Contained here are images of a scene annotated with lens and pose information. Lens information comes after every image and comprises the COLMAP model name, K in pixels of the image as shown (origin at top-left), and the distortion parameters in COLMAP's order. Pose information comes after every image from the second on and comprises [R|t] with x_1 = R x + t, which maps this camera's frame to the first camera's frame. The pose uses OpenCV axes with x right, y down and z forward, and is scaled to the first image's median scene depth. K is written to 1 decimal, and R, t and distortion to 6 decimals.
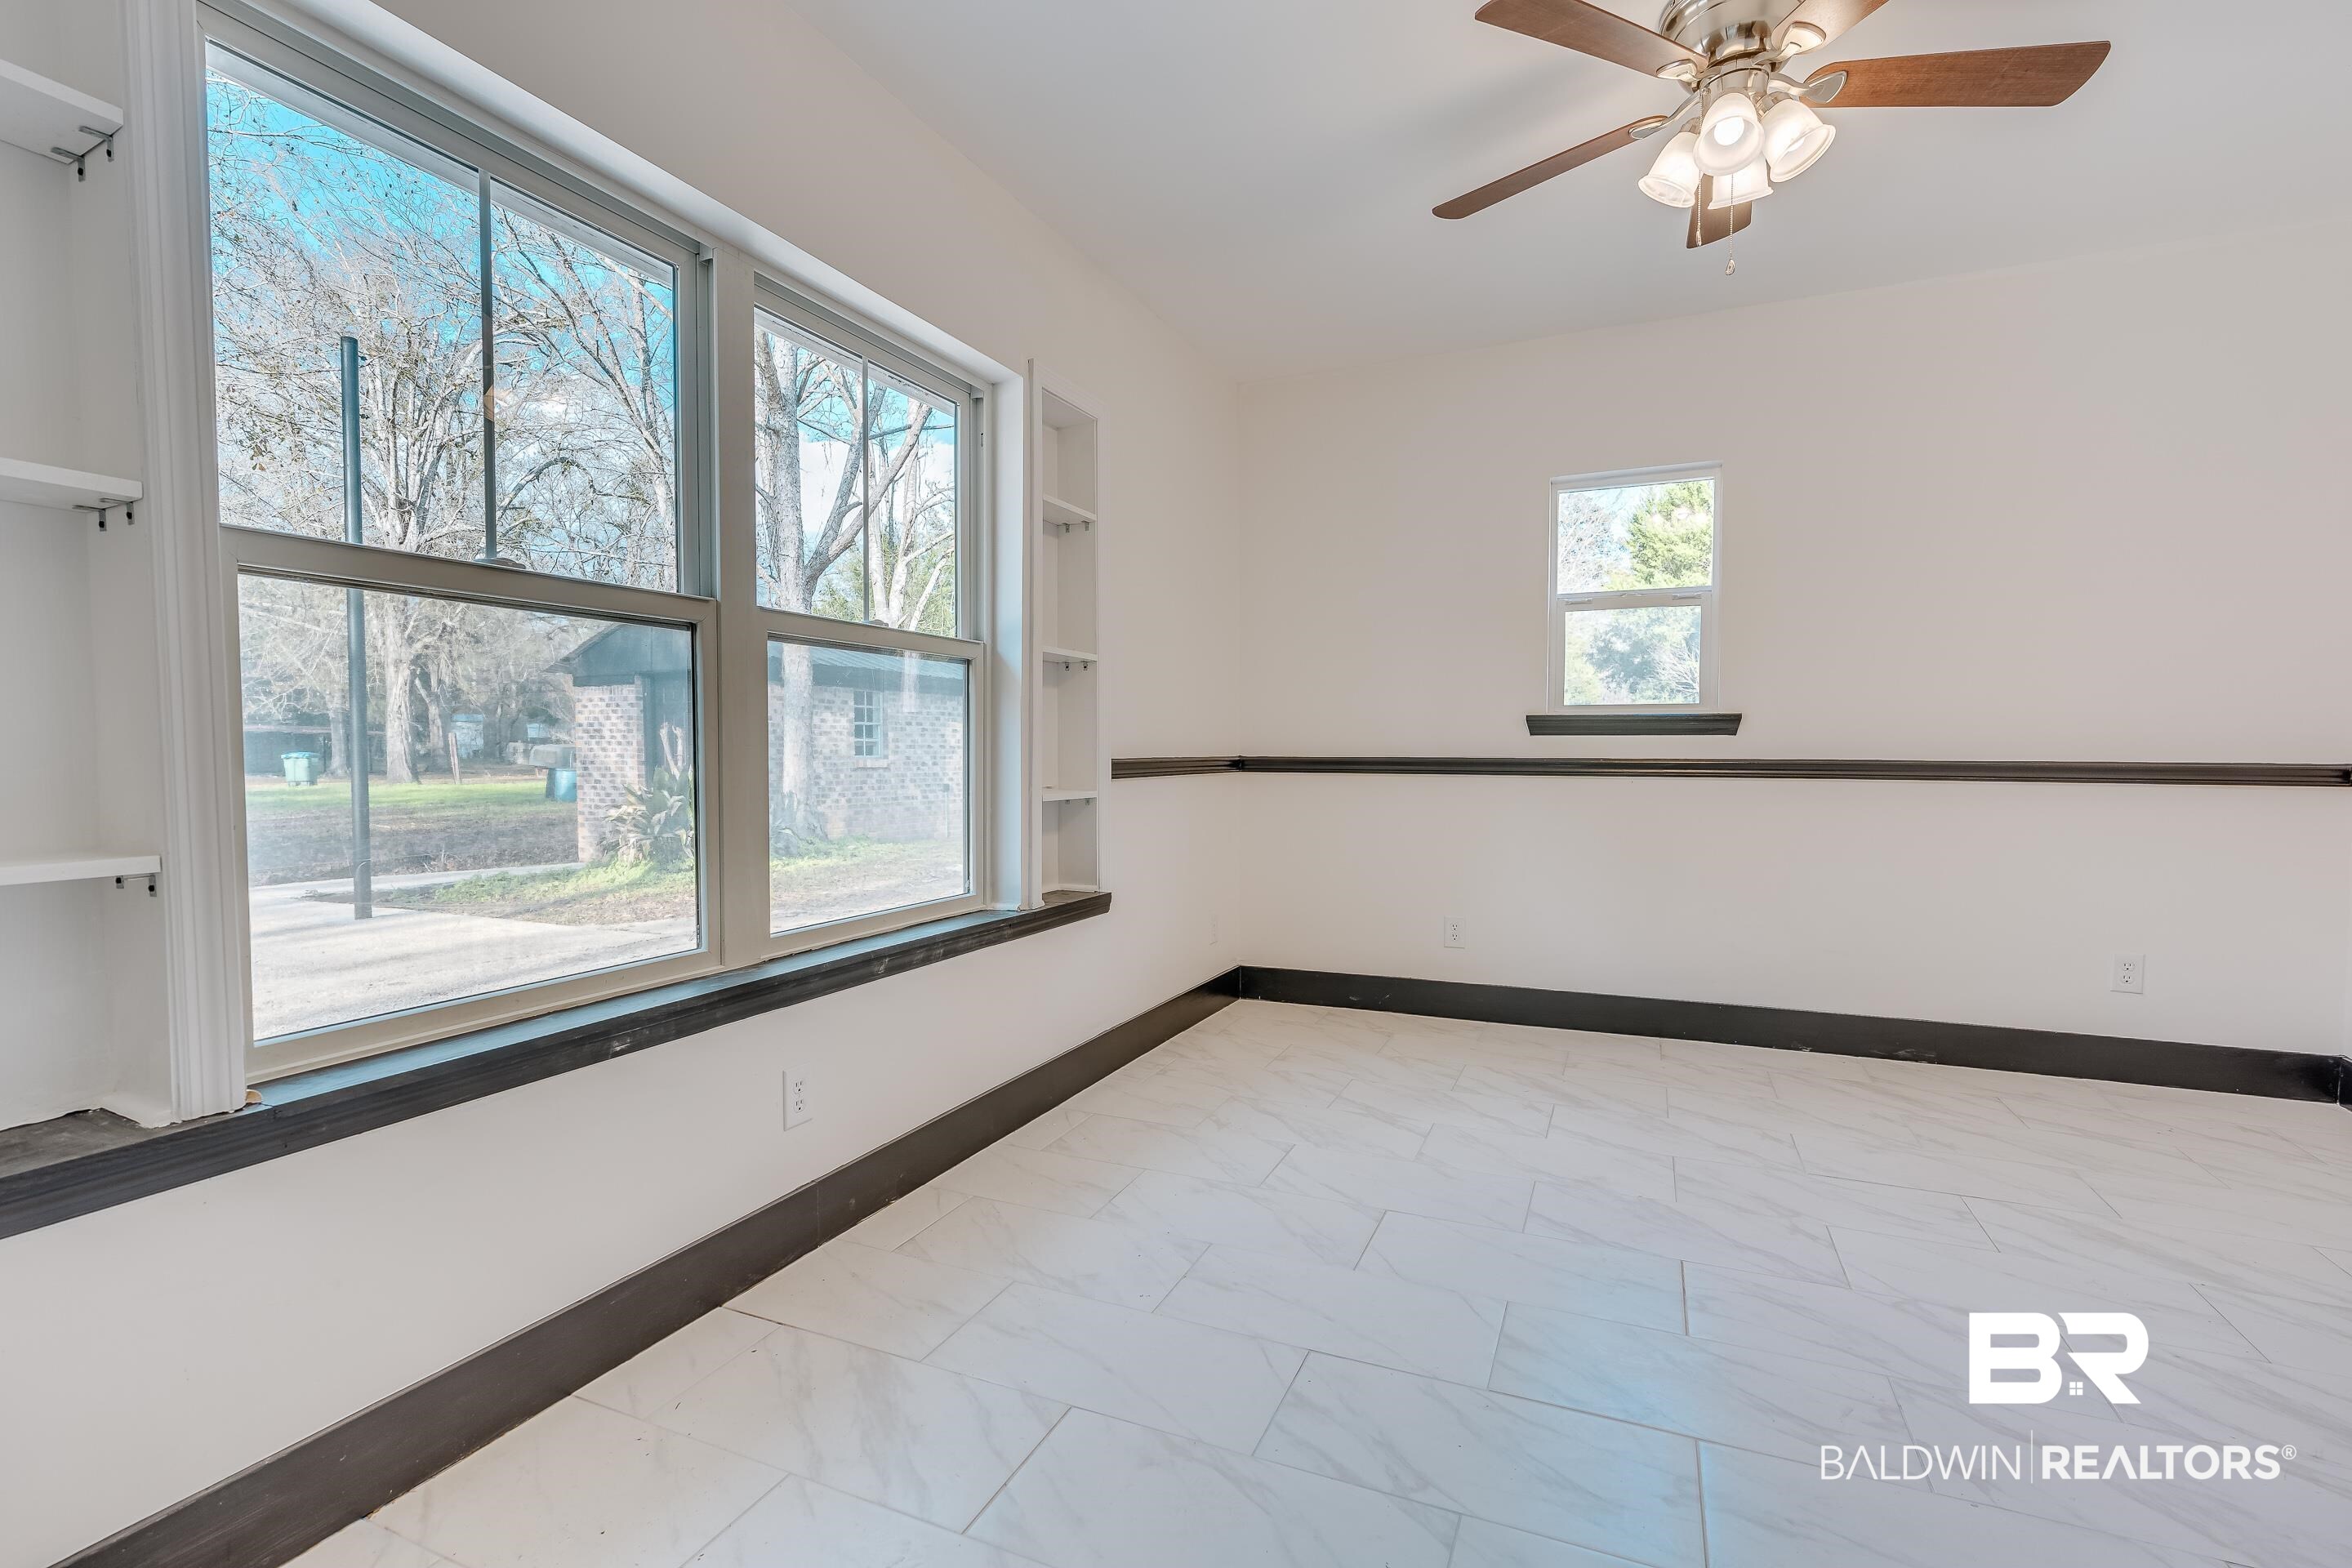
lens RADIAL K [[1051.6, 0, 1177.7], [0, 1051.6, 776.7], [0, 0, 1]] dist [-0.006478, 0.001097]
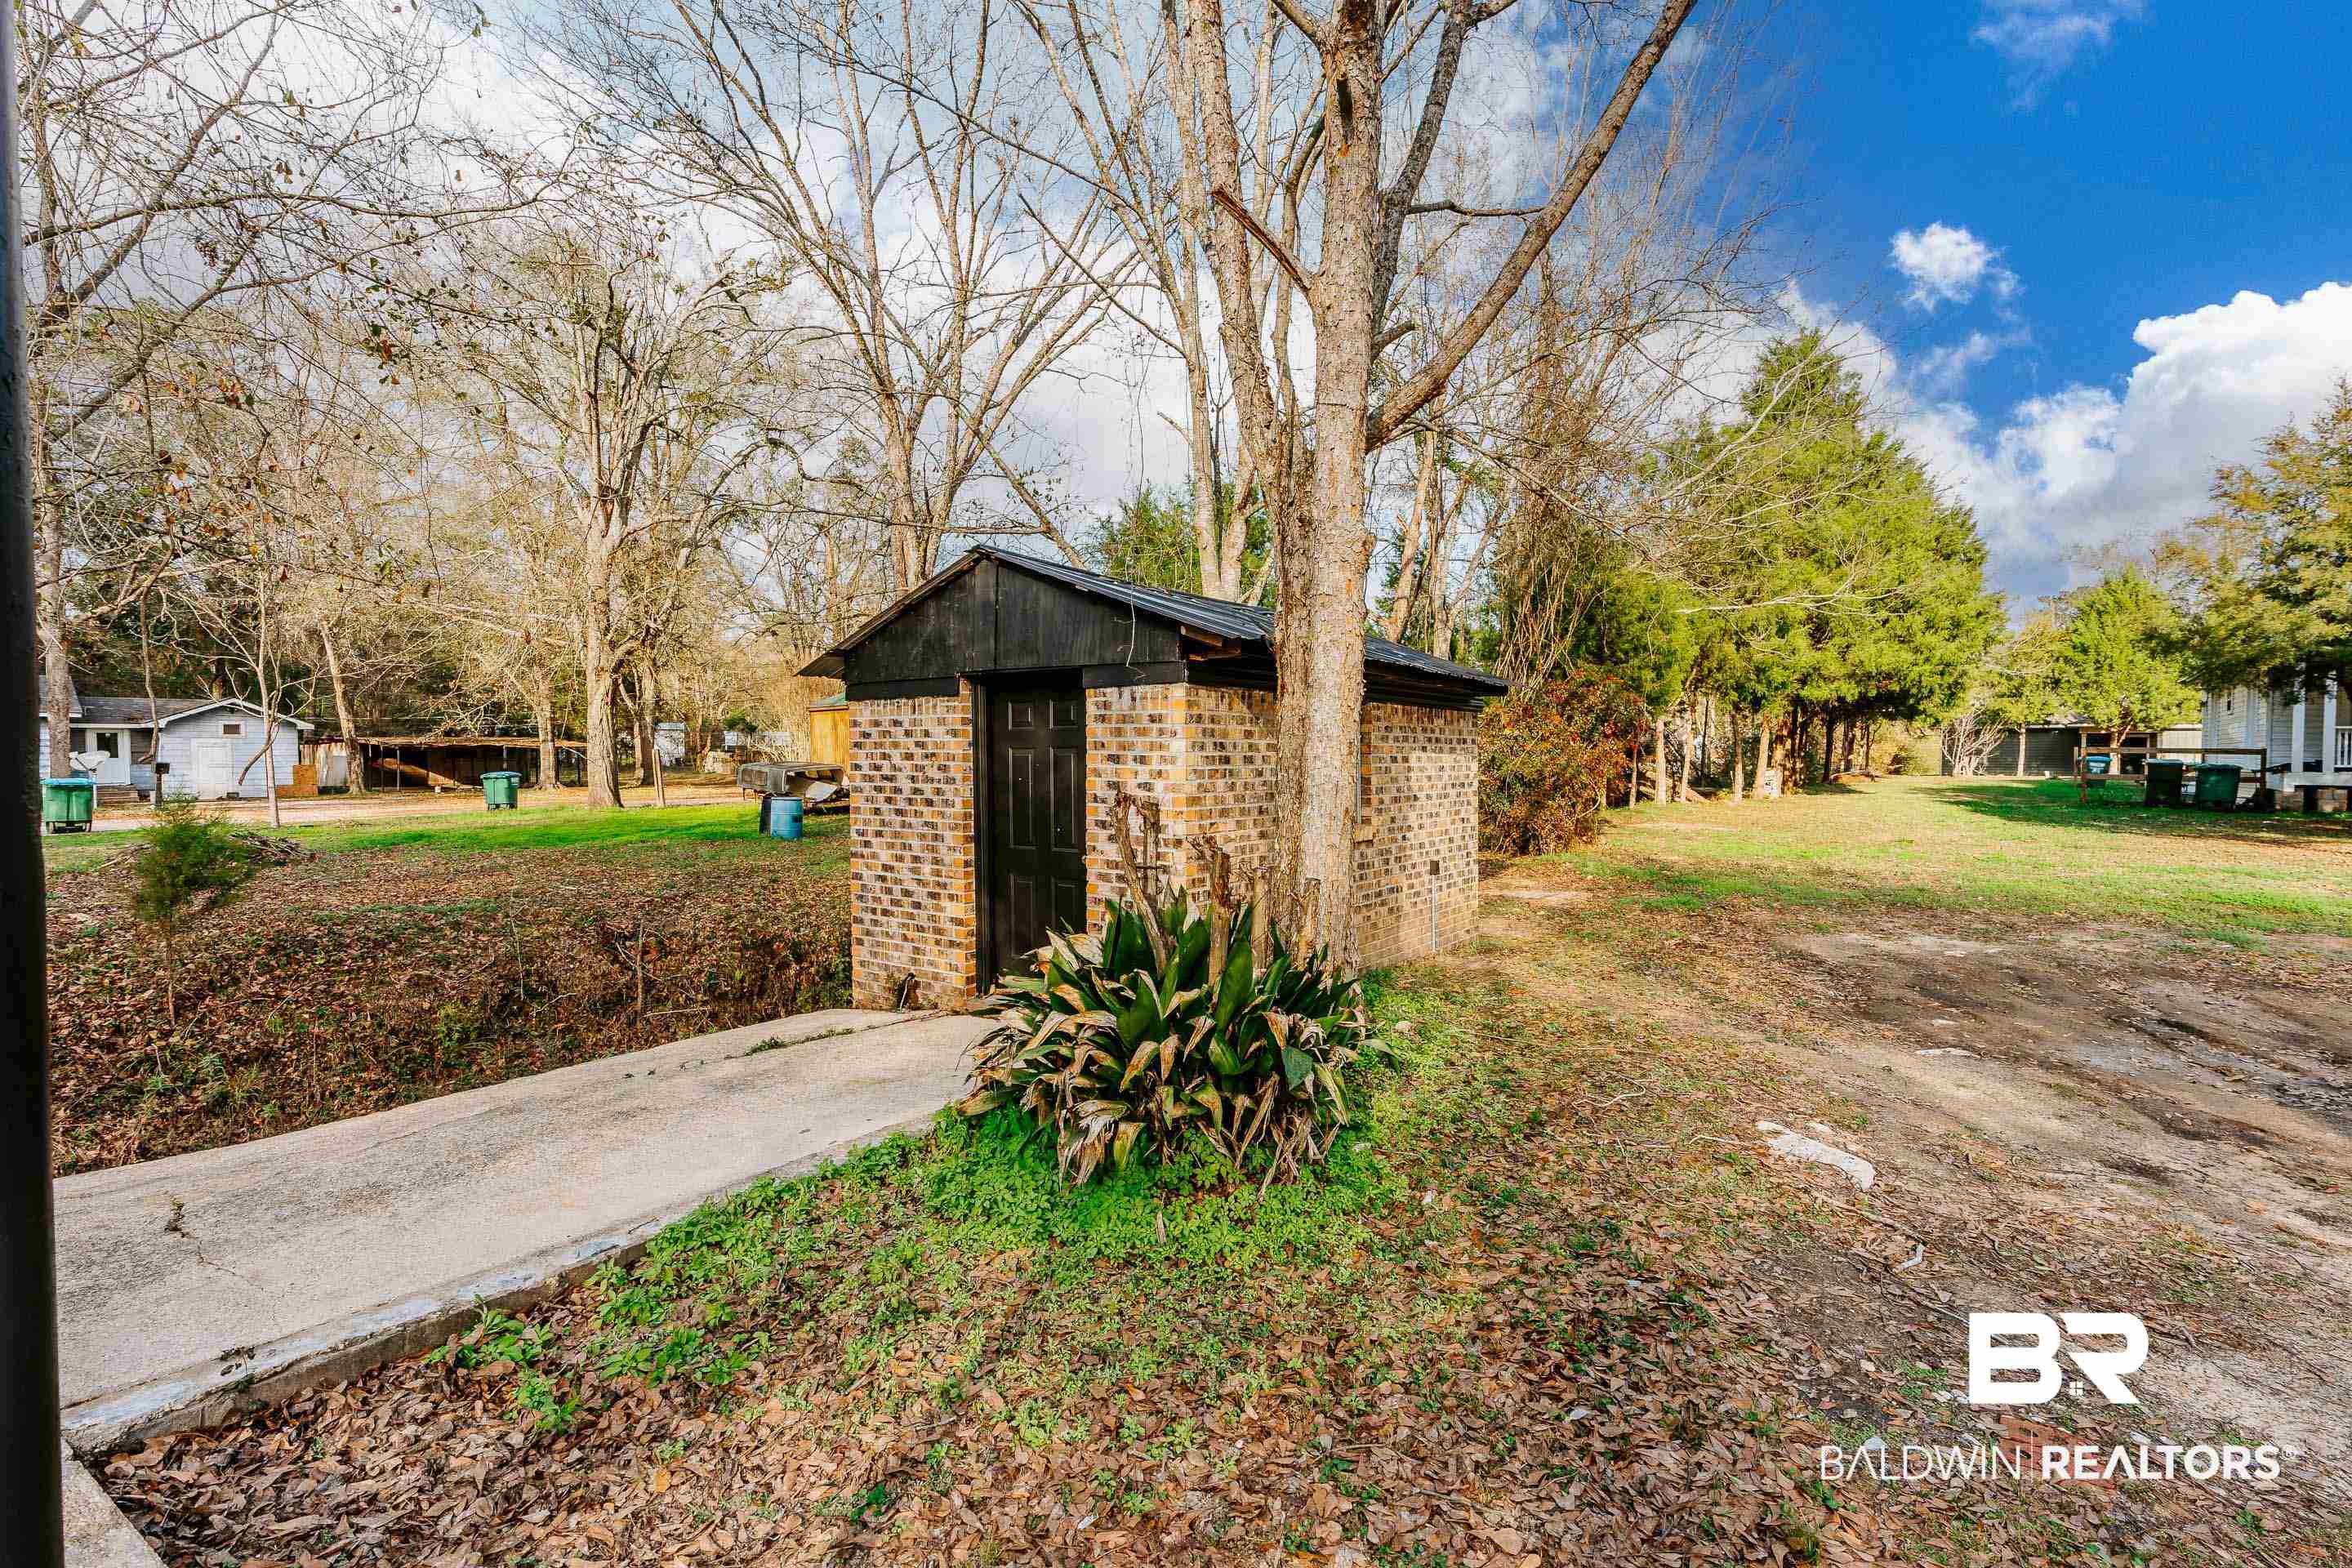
lens RADIAL K [[1060.4, 0, 1181.0], [0, 1060.4, 780.8], [0, 0, 1]] dist [-0.000339, 0.001832]
pose [[0.989318, 0.003295, -0.145733, -0.124451], [-0.003292, 0.999995, 0.000263, -0.017083], [0.145733, 0.000220, 0.989324, 0.181759]]
